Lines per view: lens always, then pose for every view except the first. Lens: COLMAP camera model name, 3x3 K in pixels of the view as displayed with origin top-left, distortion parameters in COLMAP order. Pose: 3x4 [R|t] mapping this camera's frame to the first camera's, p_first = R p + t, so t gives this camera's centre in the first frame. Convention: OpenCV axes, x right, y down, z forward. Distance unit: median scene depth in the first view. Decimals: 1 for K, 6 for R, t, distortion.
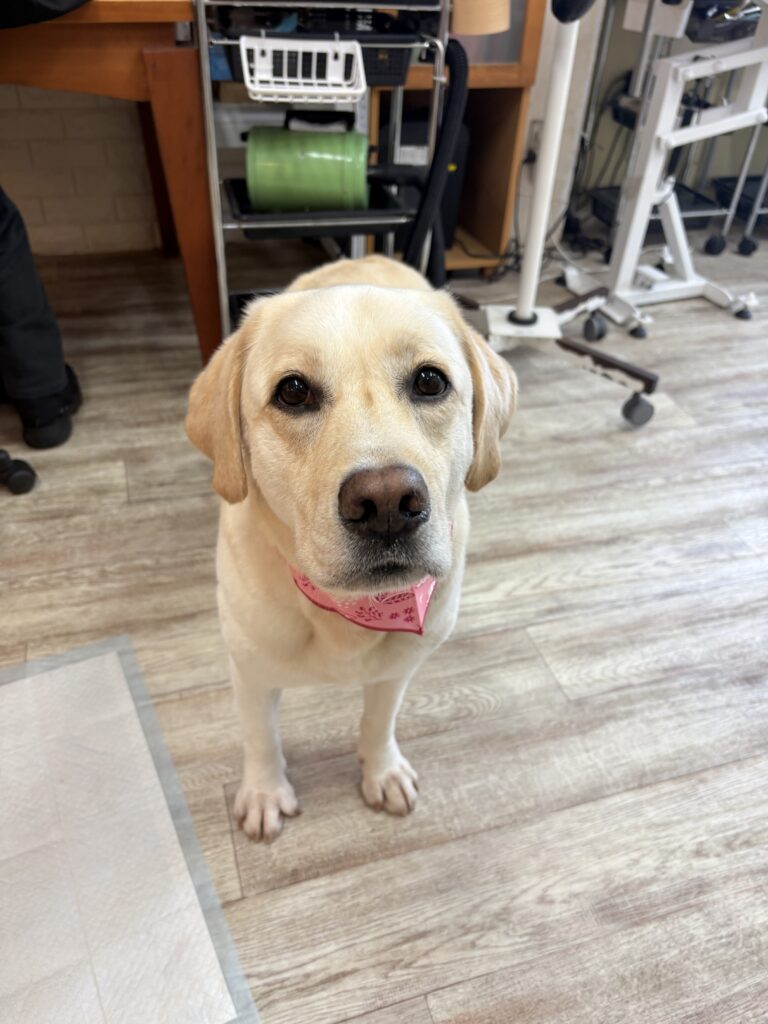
lens RADIAL K [[794.9, 0, 372.0], [0, 794.9, 476.8], [0, 0, 1]] dist [0.009910, -0.034737]
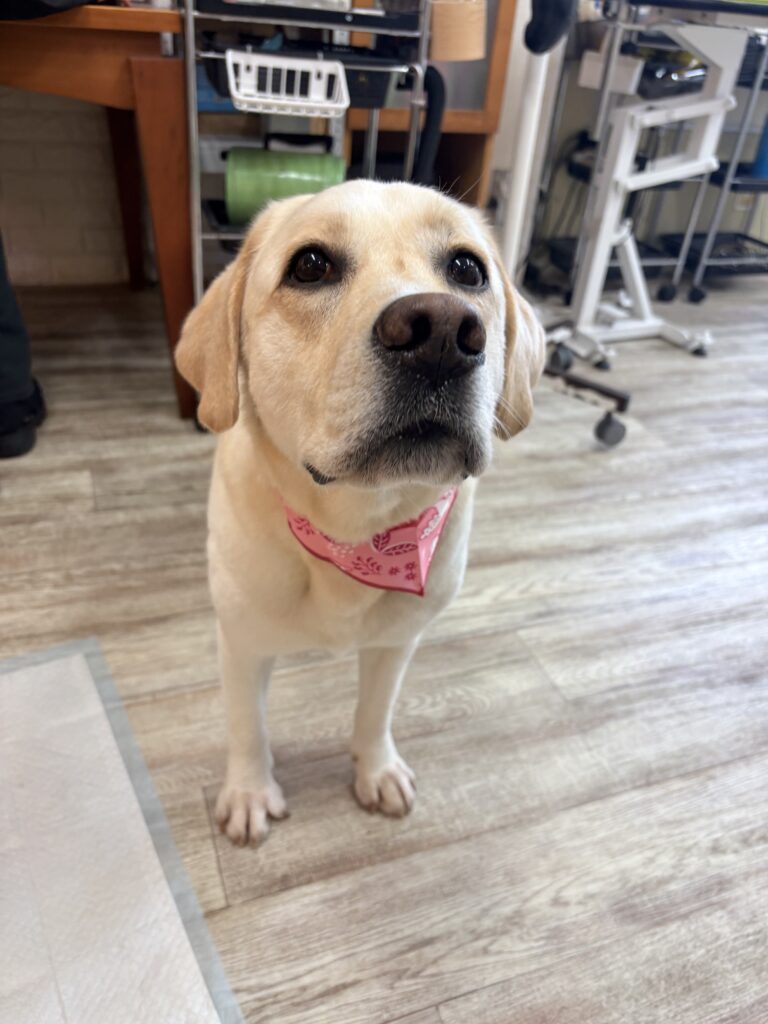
lens RADIAL K [[794.9, 0, 369.1], [0, 794.9, 461.1], [0, 0, 1]] dist [0.009910, -0.034737]
pose [[0.998009, 0.007841, 0.062585, -0.046608], [-0.000645, 0.993459, -0.114191, 0.097861], [-0.063071, 0.113923, 0.991485, 0.033972]]
